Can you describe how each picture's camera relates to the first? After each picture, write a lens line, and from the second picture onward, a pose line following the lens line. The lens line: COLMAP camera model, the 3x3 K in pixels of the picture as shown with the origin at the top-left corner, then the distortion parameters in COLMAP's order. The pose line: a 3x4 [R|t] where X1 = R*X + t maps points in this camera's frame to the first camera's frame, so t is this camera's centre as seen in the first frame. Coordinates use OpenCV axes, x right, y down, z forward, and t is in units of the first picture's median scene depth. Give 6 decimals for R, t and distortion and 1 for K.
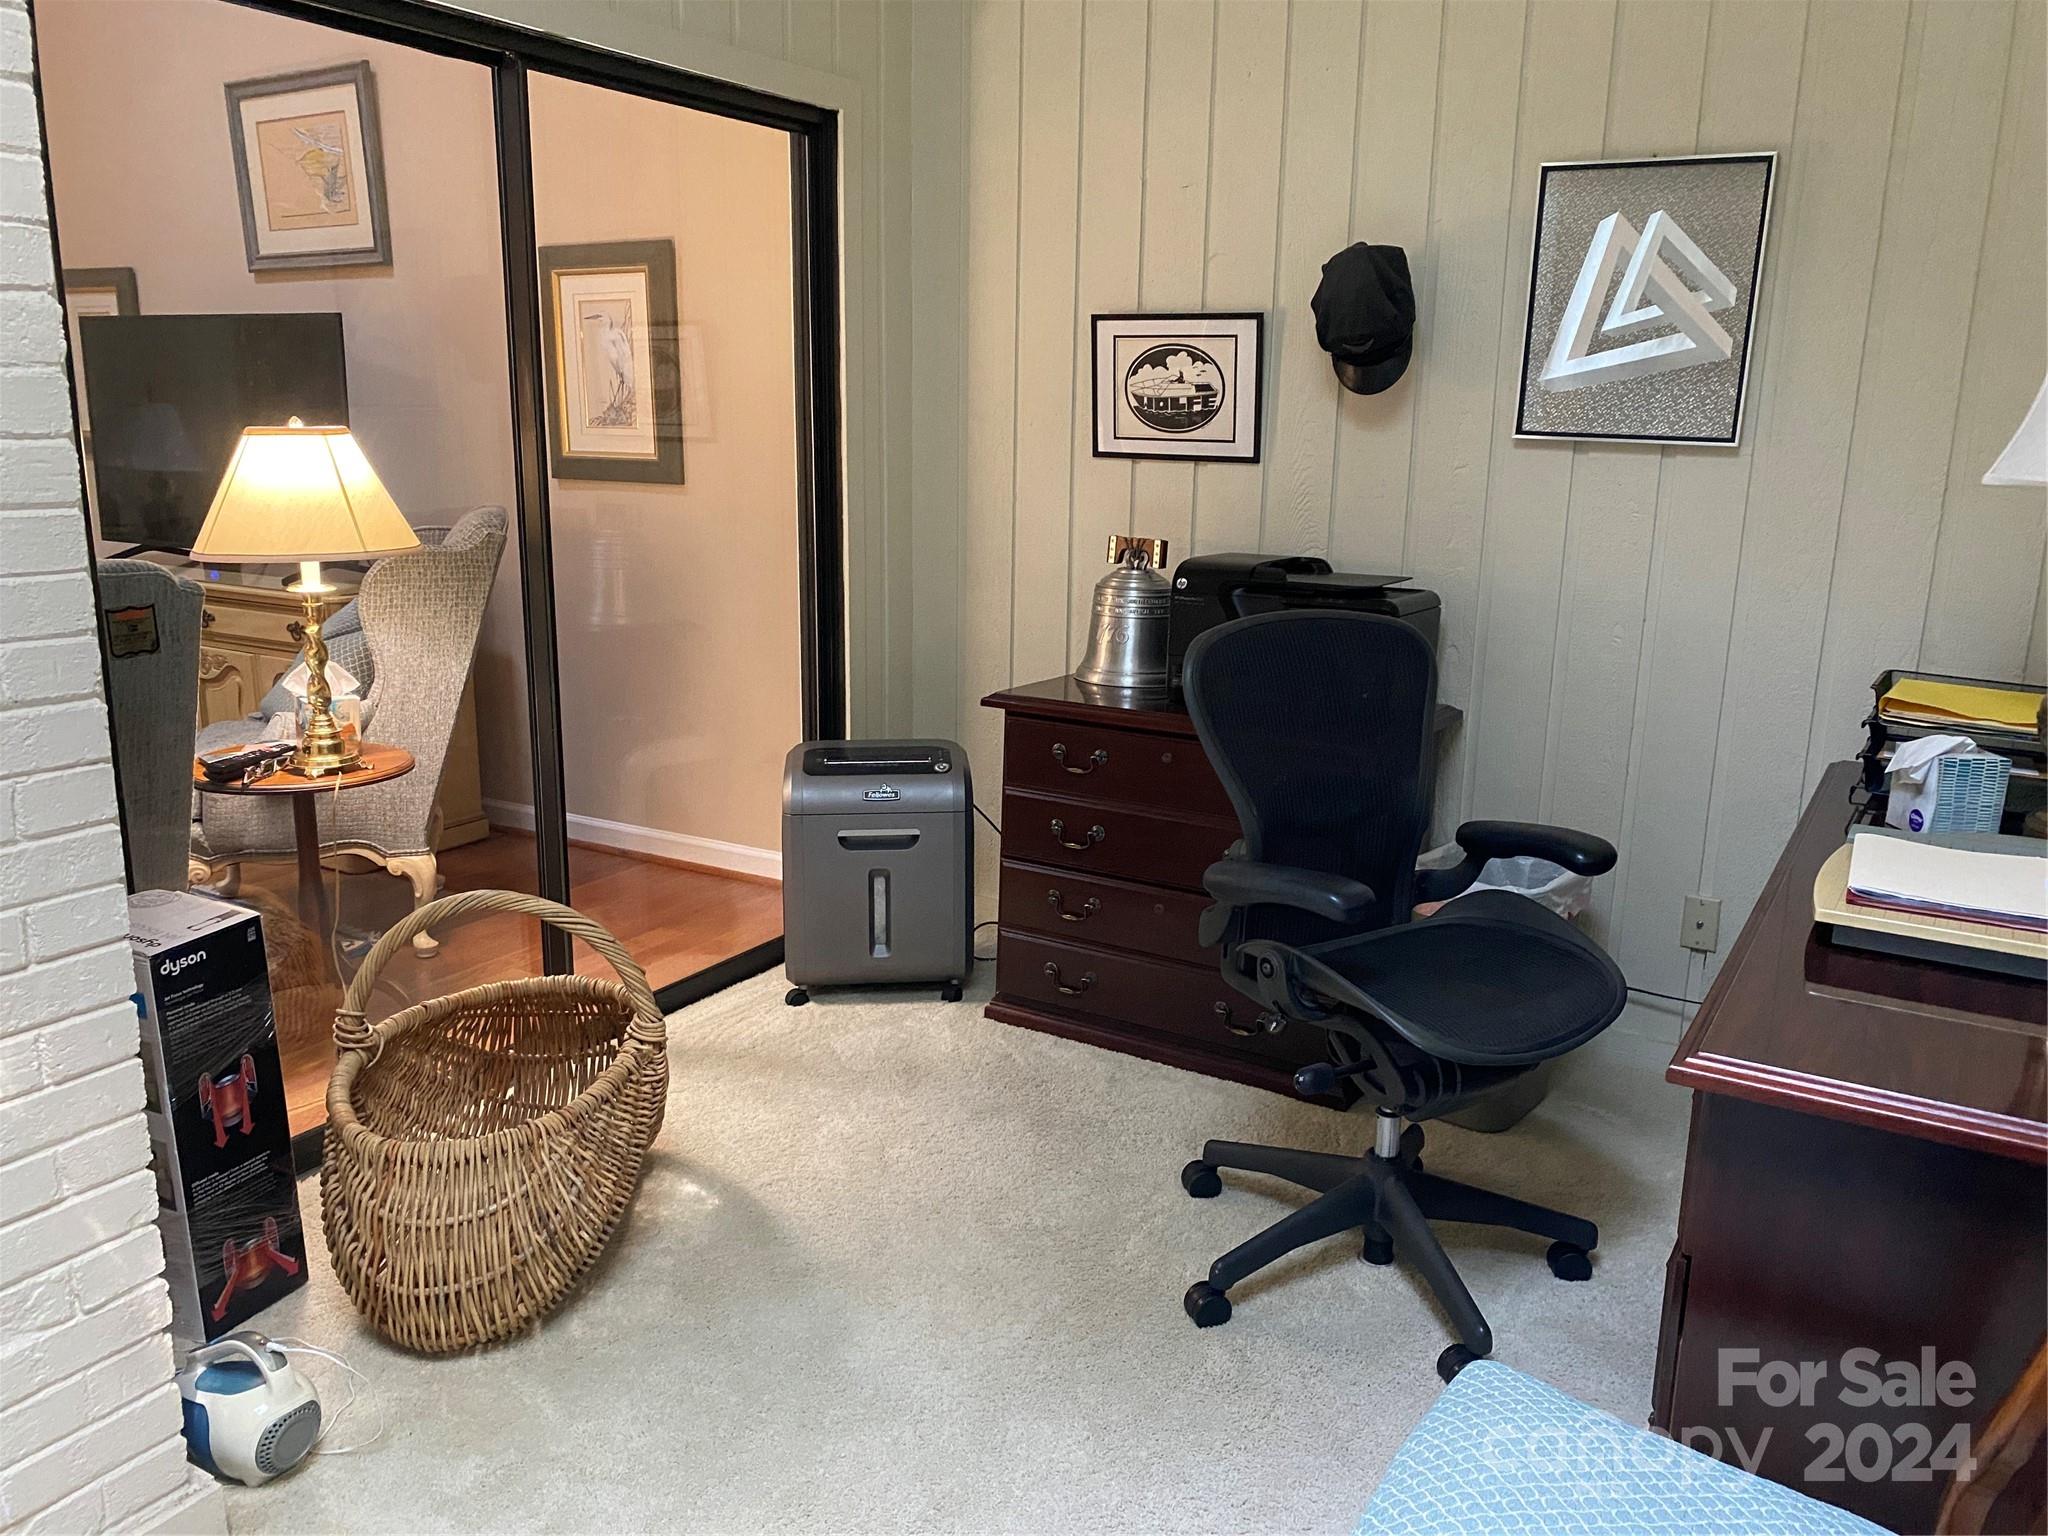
lens RADIAL K [[1547.3, 0, 1037.4], [0, 1547.3, 771.0], [0, 0, 1]] dist [0.039703, -0.059078]
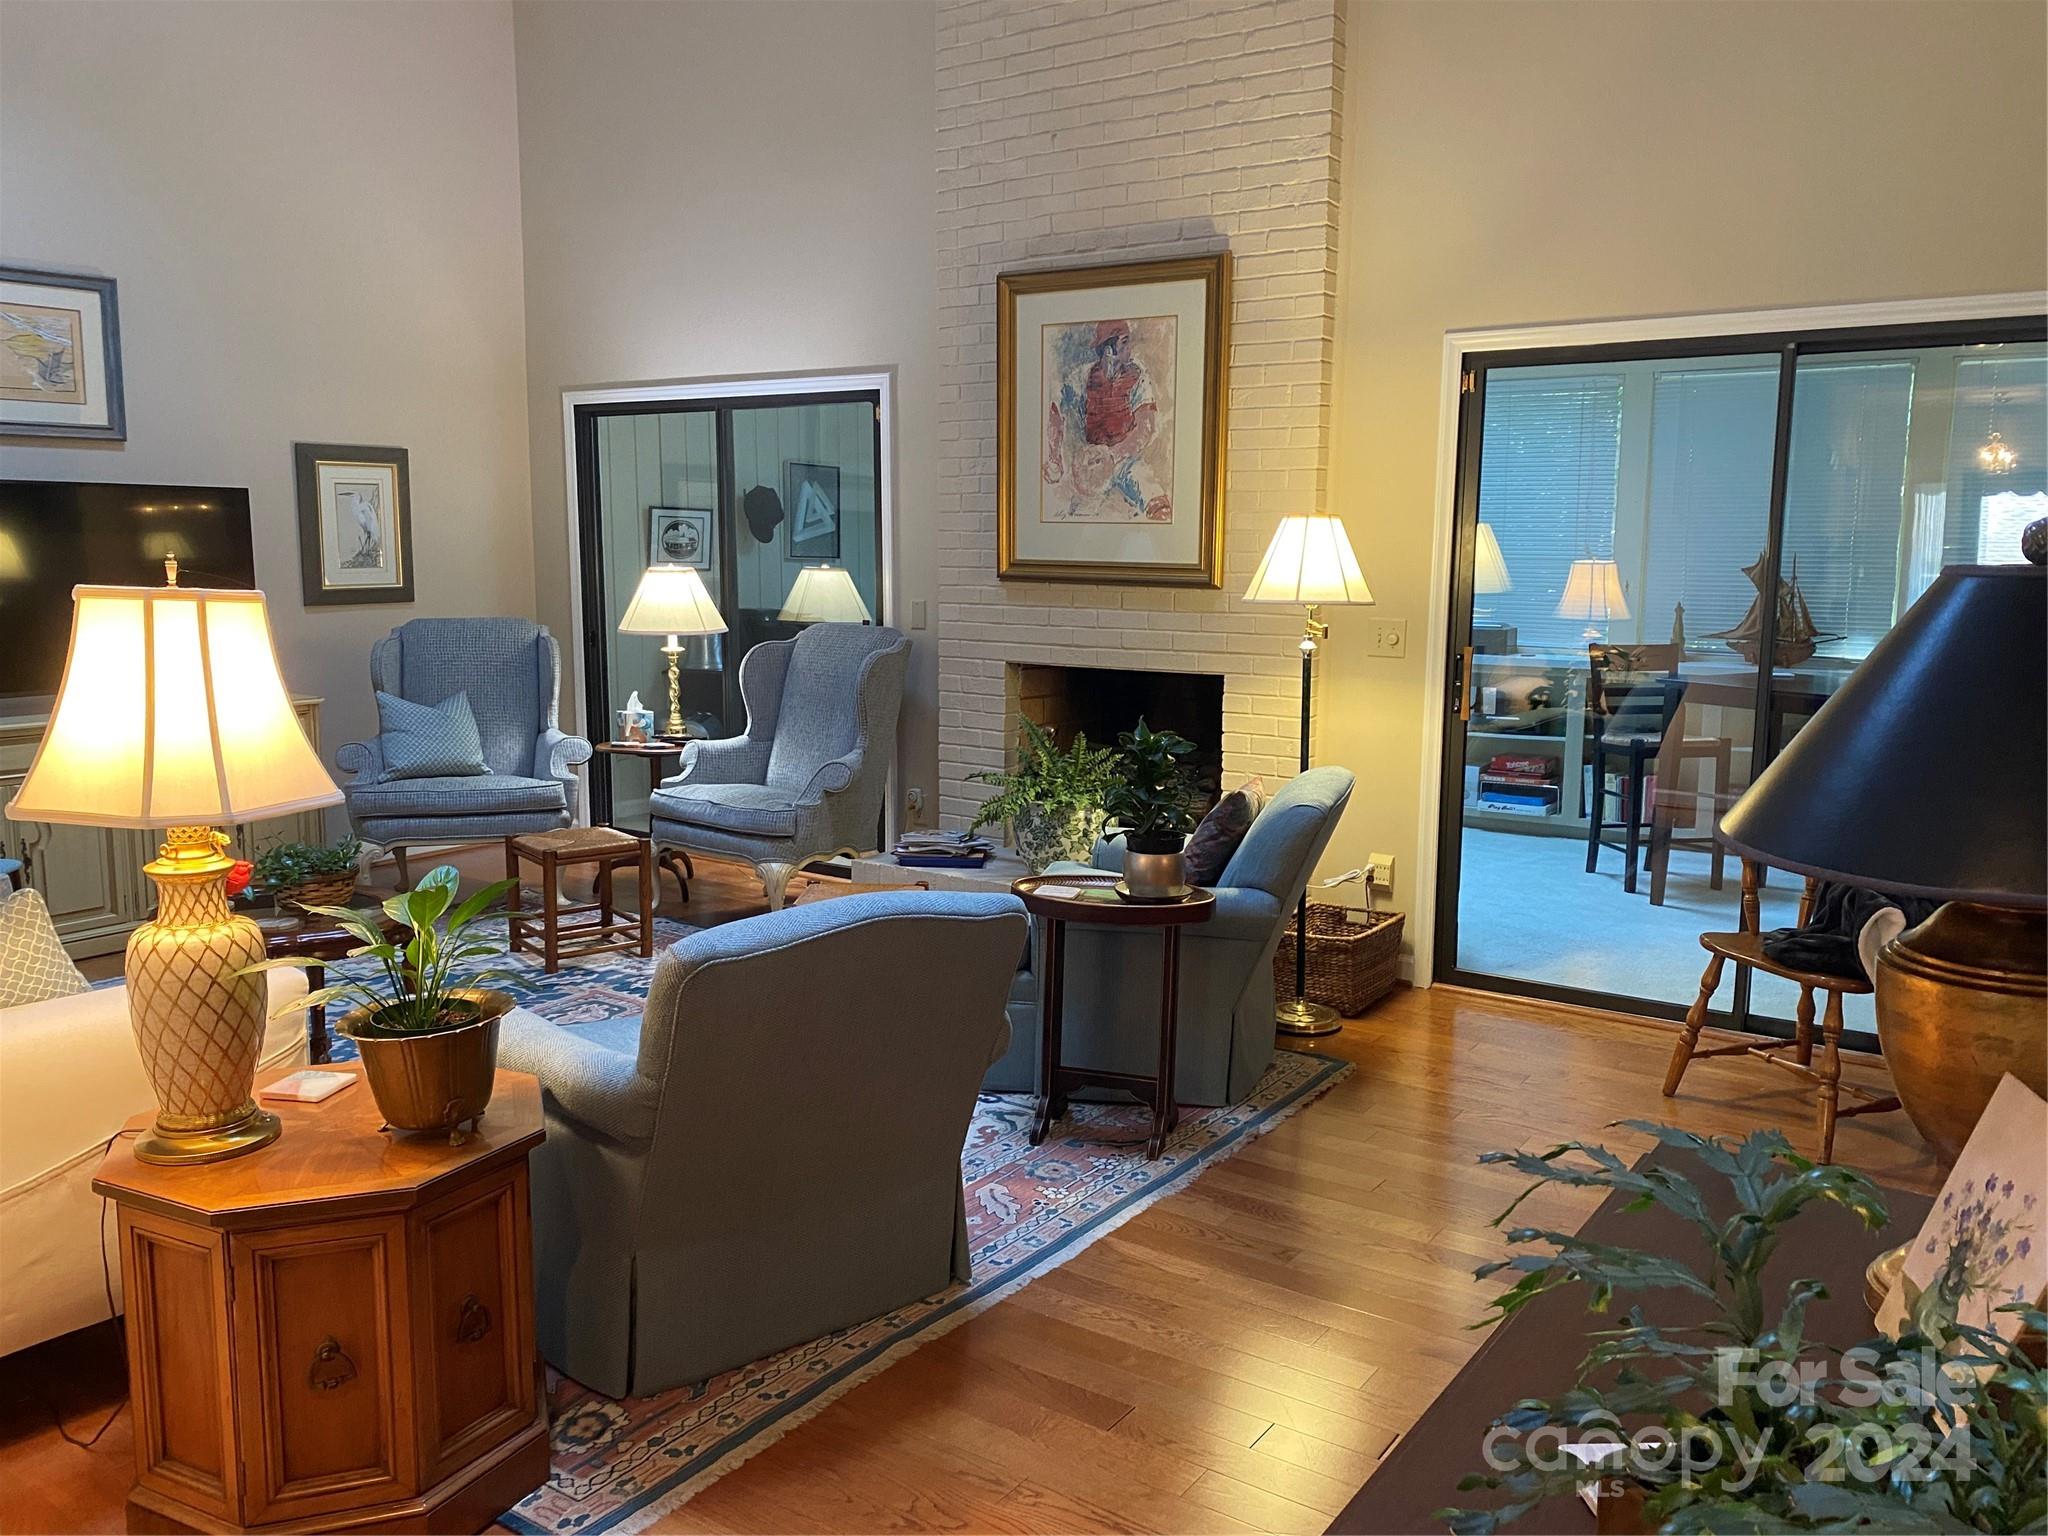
lens RADIAL K [[1547.3, 0, 1039.7], [0, 1547.3, 773.4], [0, 0, 1]] dist [0.039703, -0.059078]
pose [[0.056262, -0.166999, 0.984351, -1.739270], [0.218634, 0.964044, 0.151057, -0.116565], [-0.974184, 0.206713, 0.090750, 0.284475]]
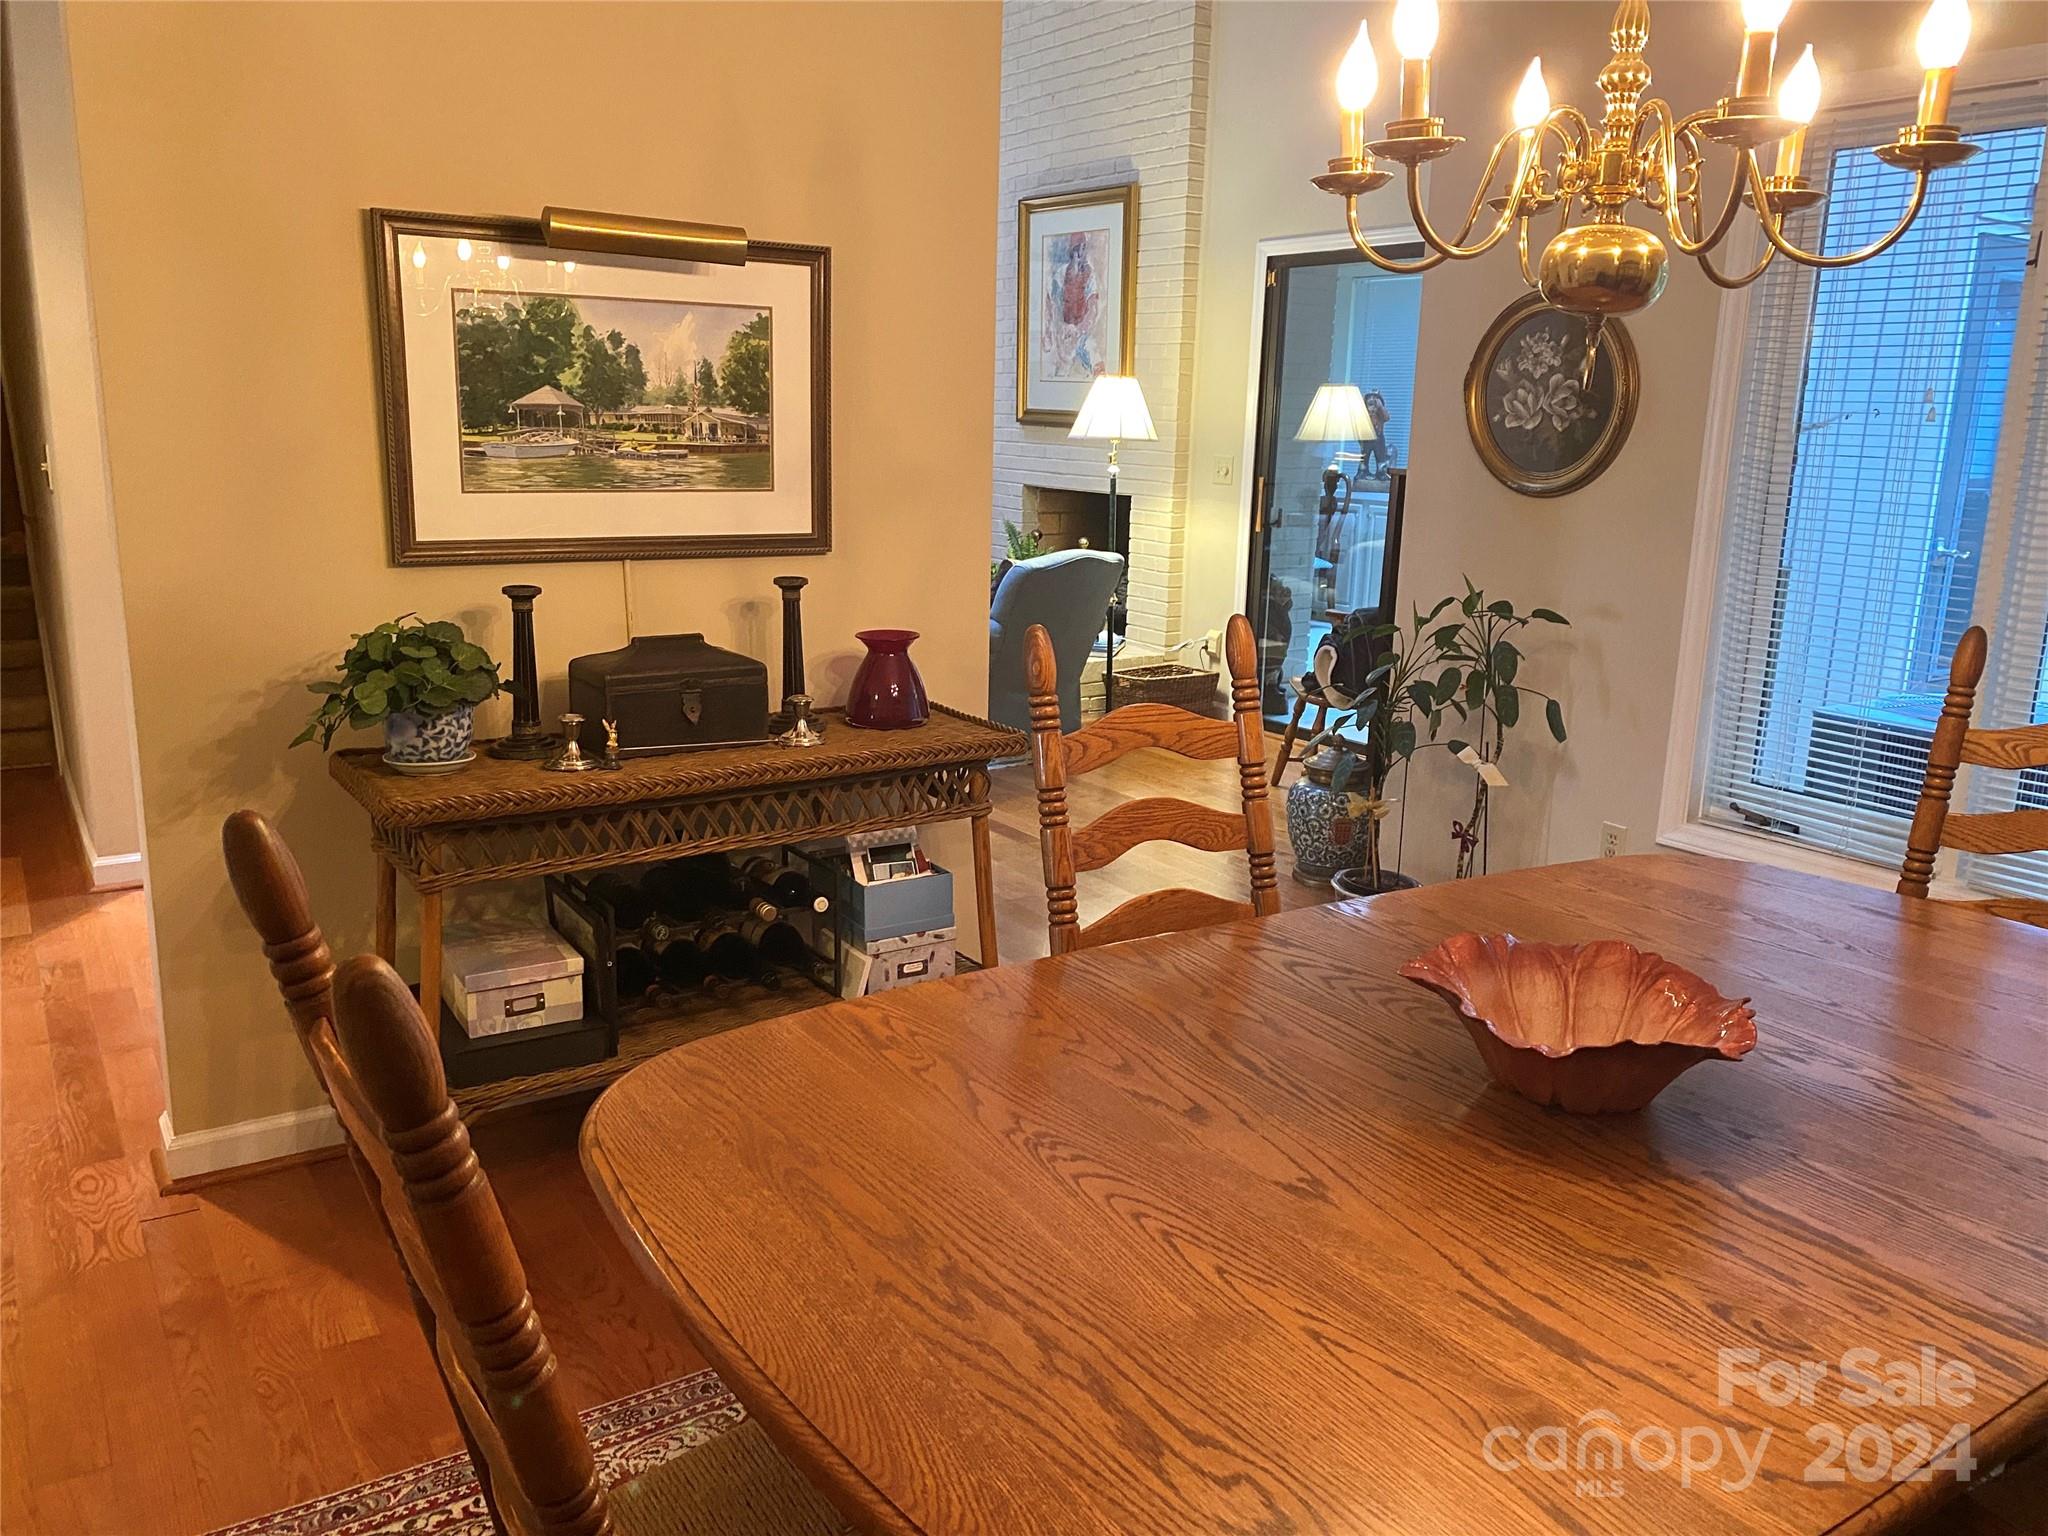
lens RADIAL K [[1547.3, 0, 1025.5], [0, 1547.3, 761.2], [0, 0, 1]] dist [0.039703, -0.059078]
pose [[0.425056, -0.212027, 0.879984, -2.096002], [0.187170, 0.971756, 0.143730, 0.037416], [-0.885604, 0.103613, 0.452735, -0.371271]]
